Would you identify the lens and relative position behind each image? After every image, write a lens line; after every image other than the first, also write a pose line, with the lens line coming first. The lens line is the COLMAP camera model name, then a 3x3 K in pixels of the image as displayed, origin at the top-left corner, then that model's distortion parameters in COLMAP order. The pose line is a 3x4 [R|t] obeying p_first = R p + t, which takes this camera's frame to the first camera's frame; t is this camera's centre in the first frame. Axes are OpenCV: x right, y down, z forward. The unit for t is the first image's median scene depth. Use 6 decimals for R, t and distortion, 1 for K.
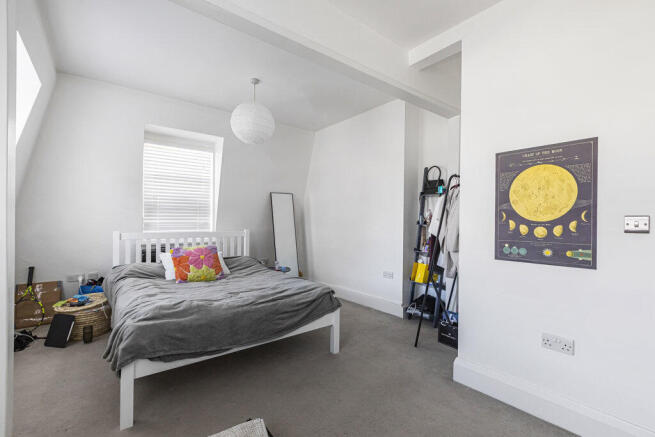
lens RADIAL K [[290.3, 0, 328.7], [0, 290.3, 229.5], [0, 0, 1]] dist [0.001504, 0.000162]
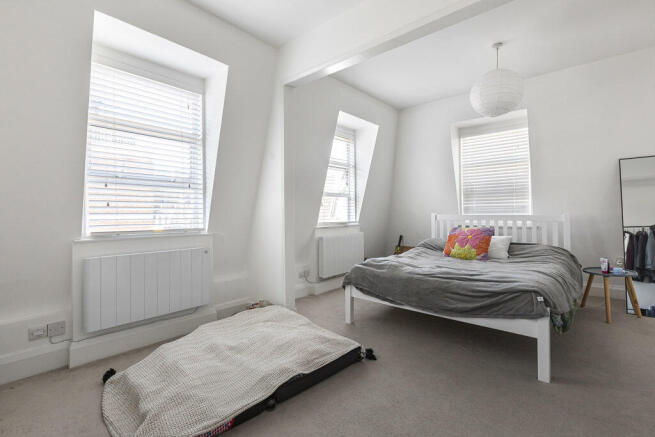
lens RADIAL K [[307.7, 0, 327.5], [0, 307.7, 218.5], [0, 0, 1]] dist [0.001070, 0.000093]
pose [[0.187320, 0.012862, -0.982215, 0.592895], [-0.020742, 0.999743, 0.009136, 0.029664], [0.982080, 0.018662, 0.187539, 0.300775]]
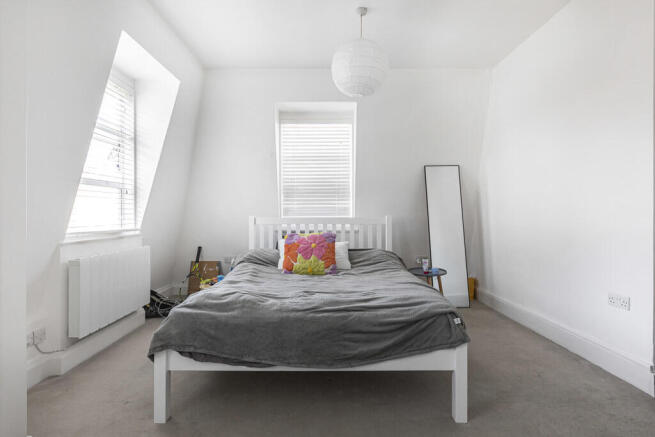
lens RADIAL K [[340.7, 0, 328.0], [0, 340.7, 215.0], [0, 0, 1]] dist [-0.000315, -0.000330]
pose [[0.788900, -0.005496, -0.614498, 0.210668], [-0.010828, 0.999680, -0.022843, 0.030482], [0.614427, 0.024675, 0.788588, 0.265787]]
